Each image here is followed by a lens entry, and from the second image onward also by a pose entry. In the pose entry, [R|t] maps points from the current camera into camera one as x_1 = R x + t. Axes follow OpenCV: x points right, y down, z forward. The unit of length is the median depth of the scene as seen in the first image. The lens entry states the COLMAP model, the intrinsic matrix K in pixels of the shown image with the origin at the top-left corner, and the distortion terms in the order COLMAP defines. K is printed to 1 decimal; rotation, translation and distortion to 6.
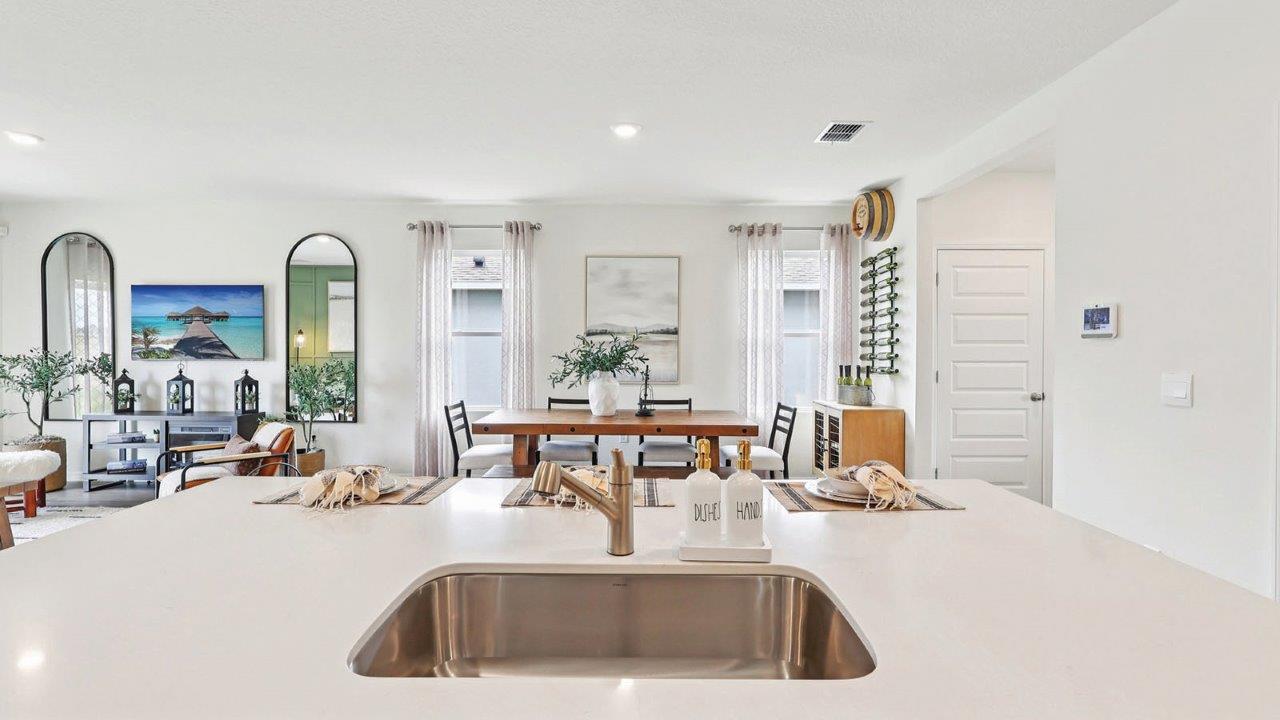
lens RADIAL K [[602.7, 0, 635.1], [0, 602.7, 351.4], [0, 0, 1]] dist [-0.006857, 0.004039]
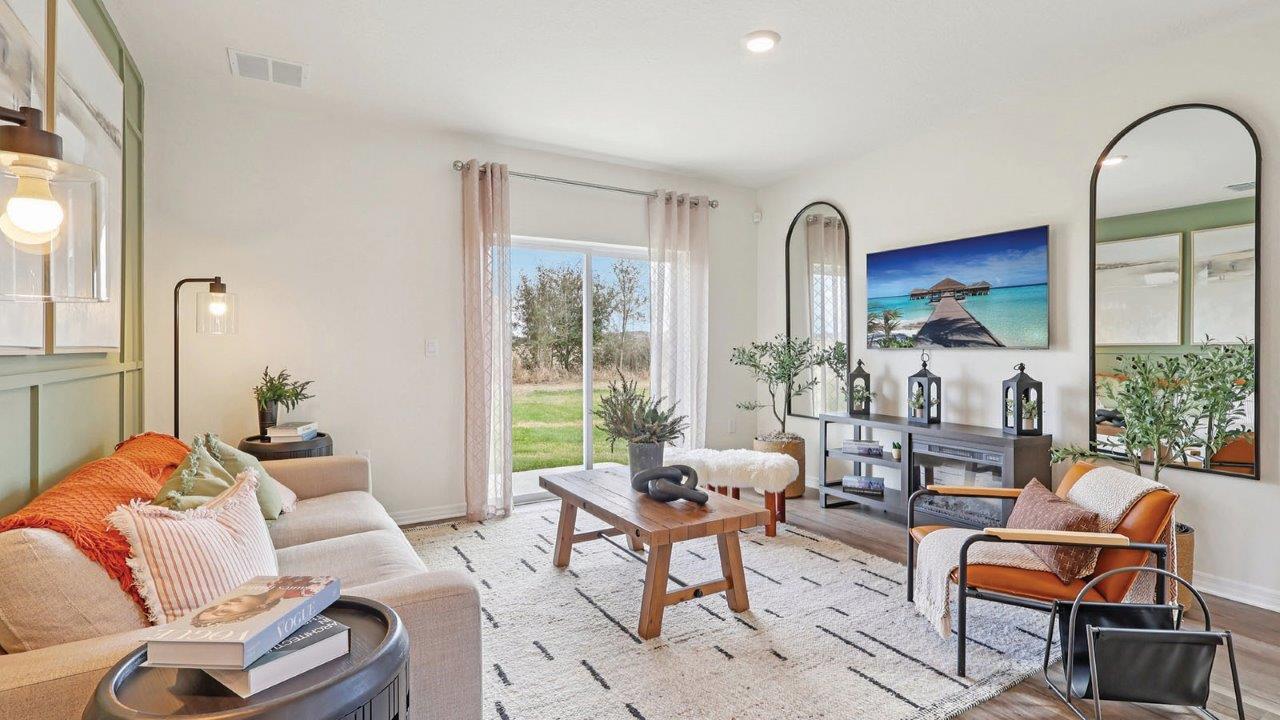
lens RADIAL K [[602.7, 0, 645.8], [0, 602.7, 350.3], [0, 0, 1]] dist [-0.006857, 0.004039]
pose [[0.521468, 0.001917, -0.853269, -0.316519], [-0.006353, 0.999978, -0.001636, 0.019454], [0.853247, 0.006274, 0.521469, 0.341162]]
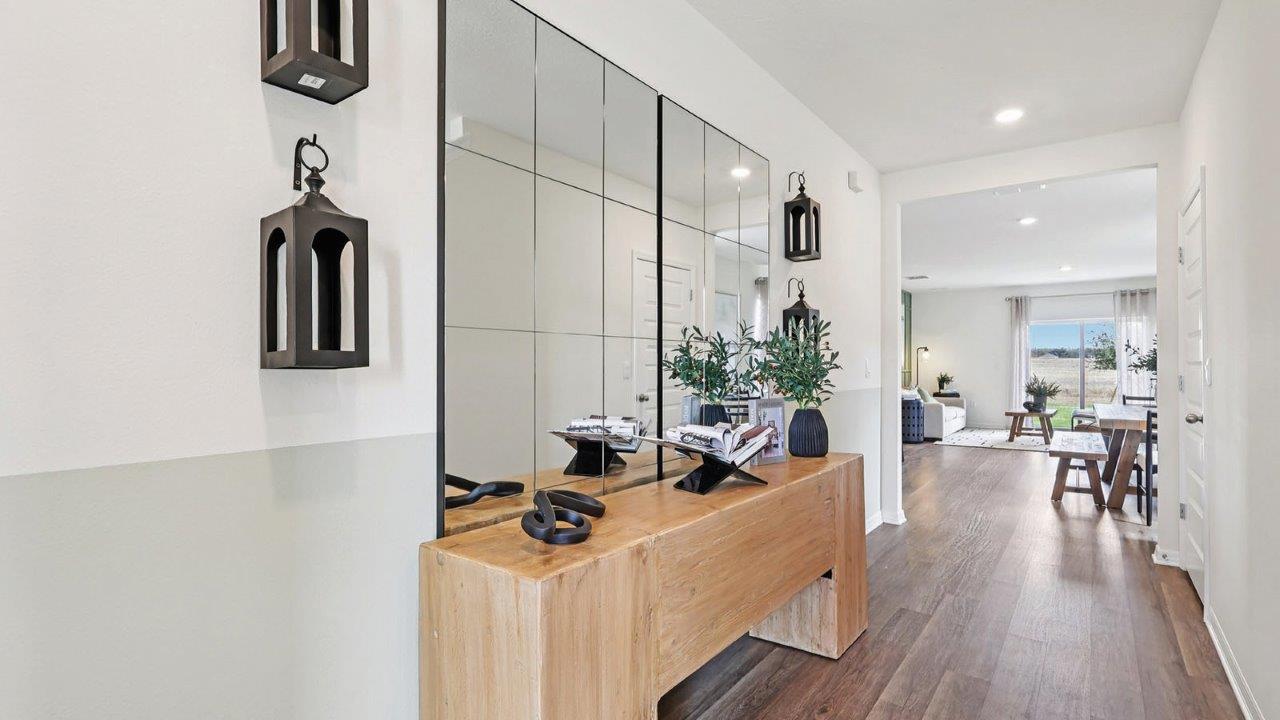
lens RADIAL K [[602.7, 0, 638.6], [0, 602.7, 364.9], [0, 0, 1]] dist [-0.006857, 0.004039]
pose [[-0.593757, -0.006442, -0.804619, 1.281616], [-0.011011, 0.999939, 0.000119, 0.025787], [0.804569, 0.008930, -0.593792, 0.731556]]
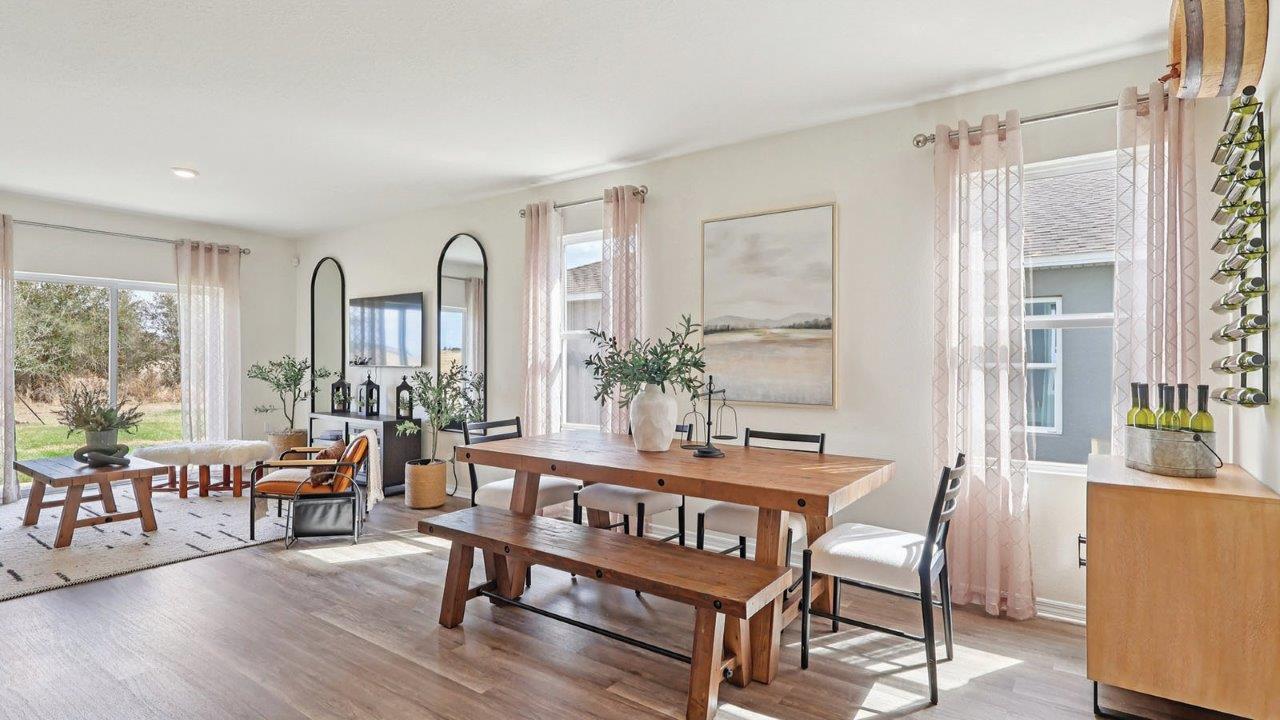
lens RADIAL K [[631.3, 0, 637.2], [0, 631.3, 357.3], [0, 0, 1]] dist [-0.000850, 0.002028]
pose [[0.812290, -0.003815, -0.583242, 0.292960], [-0.005794, 0.999876, -0.014610, 0.012096], [0.583225, 0.015247, 0.812167, 0.360951]]
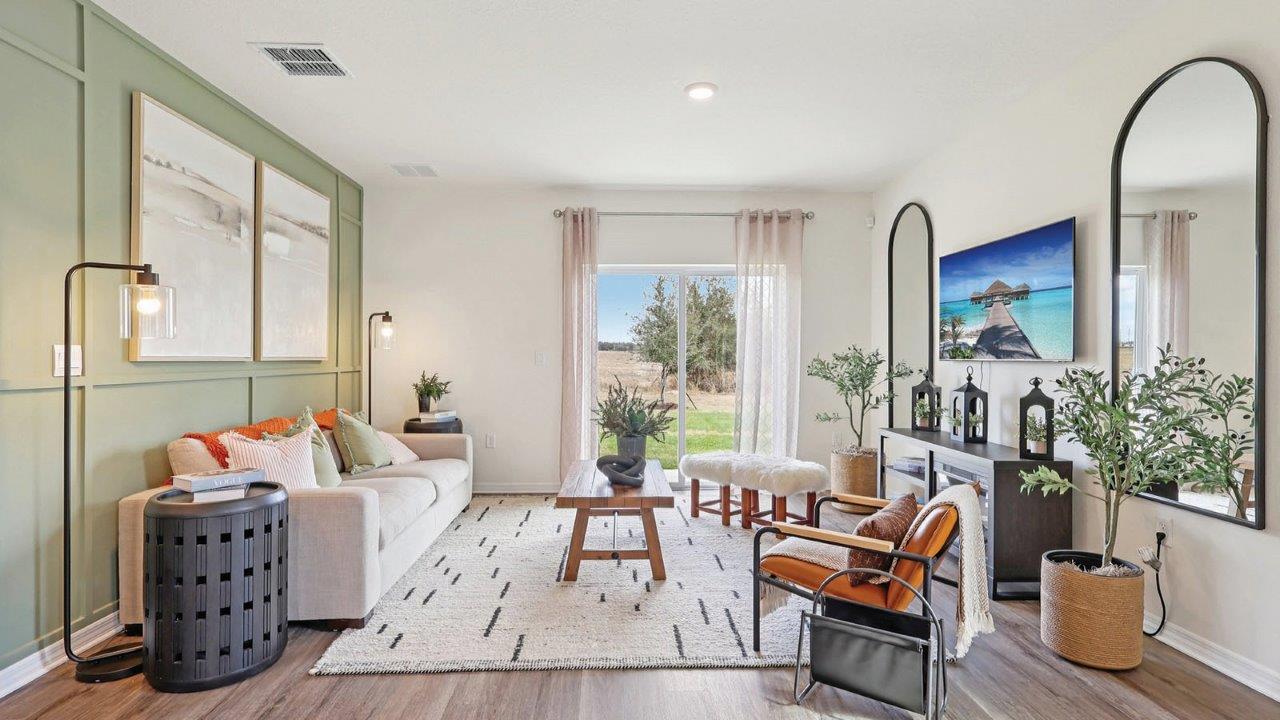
lens RADIAL K [[631.3, 0, 632.9], [0, 631.3, 359.2], [0, 0, 1]] dist [-0.000850, 0.002028]
pose [[0.042314, -0.000396, -0.999104, -0.087735], [-0.011069, 0.999938, -0.000865, 0.017496], [0.999043, 0.011096, 0.042307, 0.605462]]
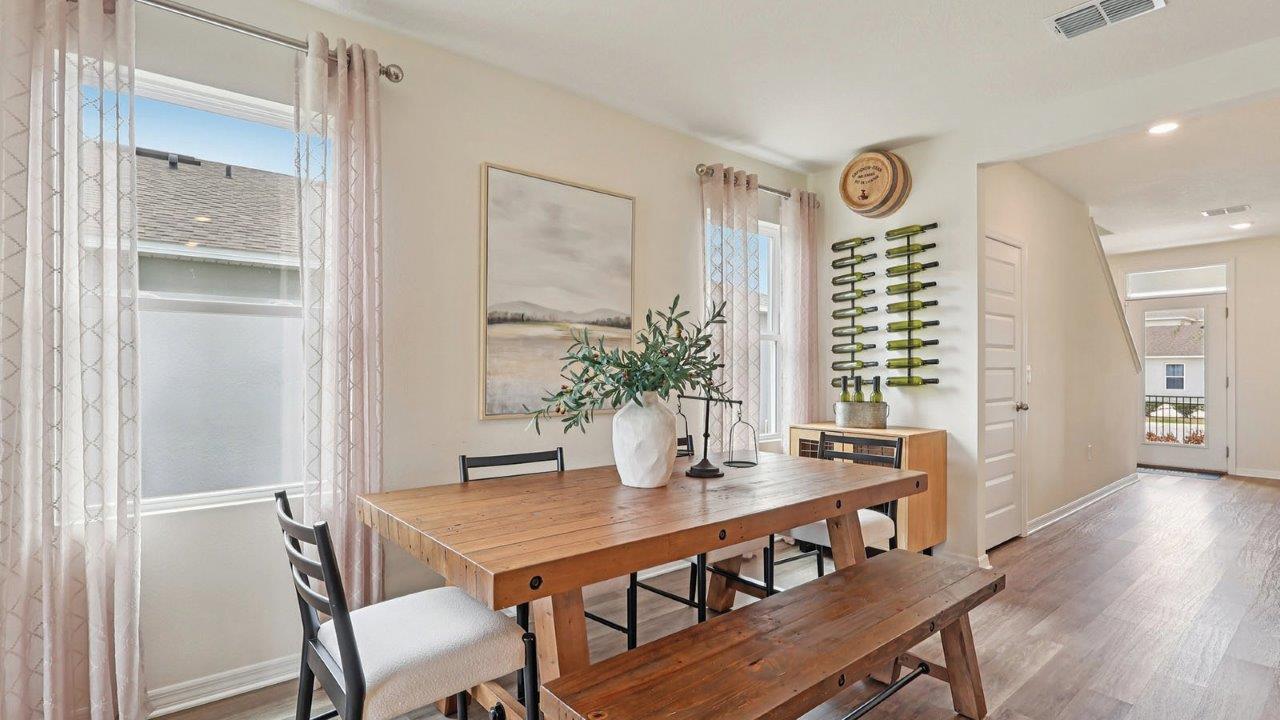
lens RADIAL K [[602.7, 0, 638.1], [0, 602.7, 365.3], [0, 0, 1]] dist [-0.006857, 0.004039]
pose [[0.768684, 0.002196, 0.639625, -0.308704], [0.009083, 0.999856, -0.014348, 0.016899], [-0.639564, 0.016839, 0.768553, 0.548678]]
